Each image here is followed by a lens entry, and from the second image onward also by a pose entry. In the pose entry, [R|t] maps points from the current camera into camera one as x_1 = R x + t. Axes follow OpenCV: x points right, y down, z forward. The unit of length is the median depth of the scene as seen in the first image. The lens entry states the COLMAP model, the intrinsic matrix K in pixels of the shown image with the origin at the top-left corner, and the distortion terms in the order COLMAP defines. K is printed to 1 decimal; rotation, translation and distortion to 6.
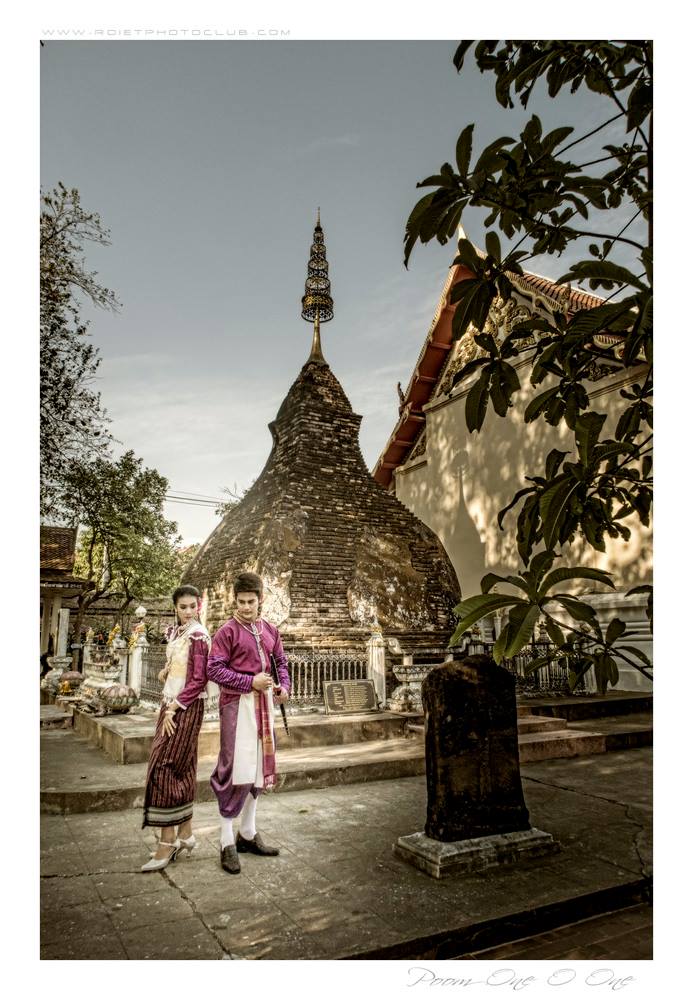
lens RADIAL K [[667.5, 0, 346.5], [0, 667.5, 500.0], [0, 0, 1]] dist [-0.009370, -0.001008]
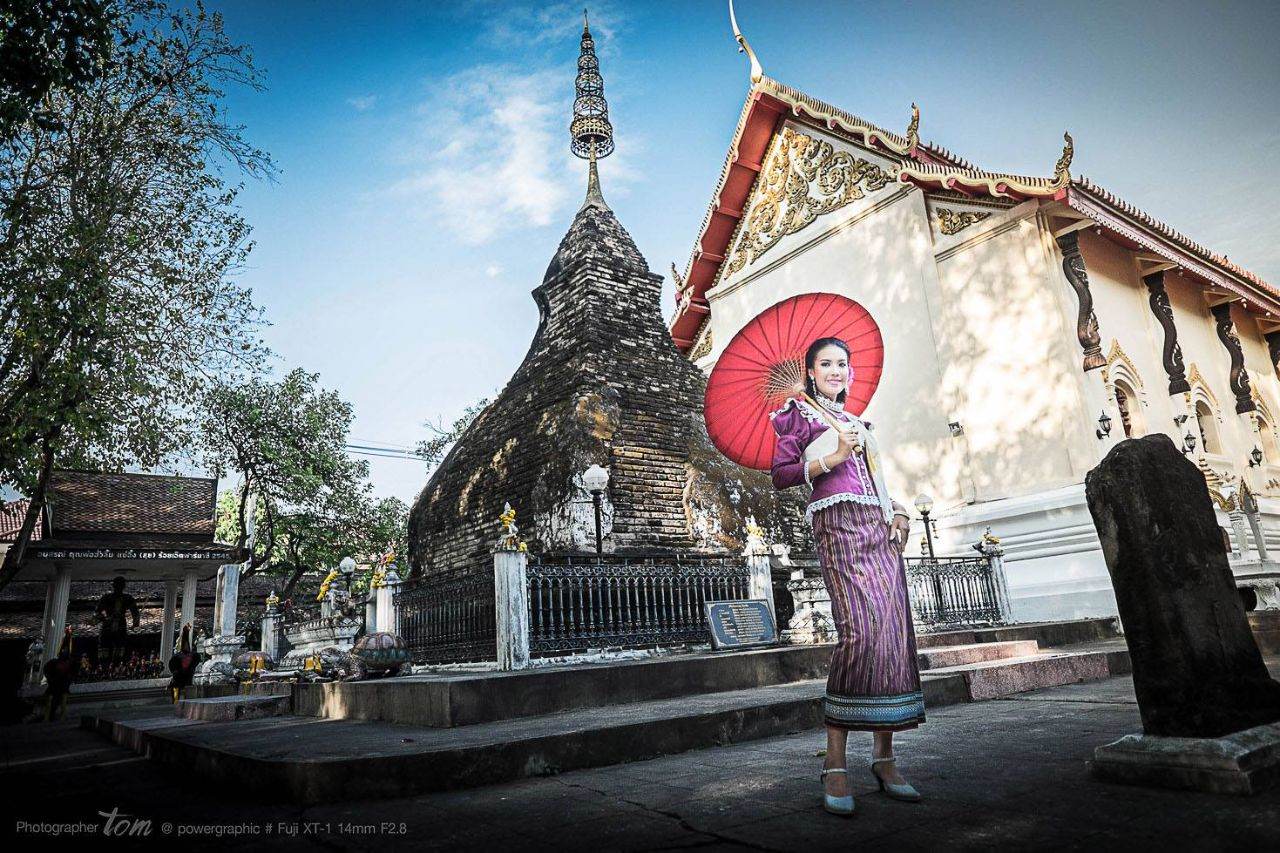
lens RADIAL K [[806.9, 0, 640.0], [0, 806.9, 426.5], [0, 0, 1]] dist [0.003567, -0.001499]
pose [[0.988662, -0.026656, 0.147774, -0.141005], [0.036364, 0.997326, -0.063386, 0.096840], [-0.145689, 0.068041, 0.986988, 0.133924]]
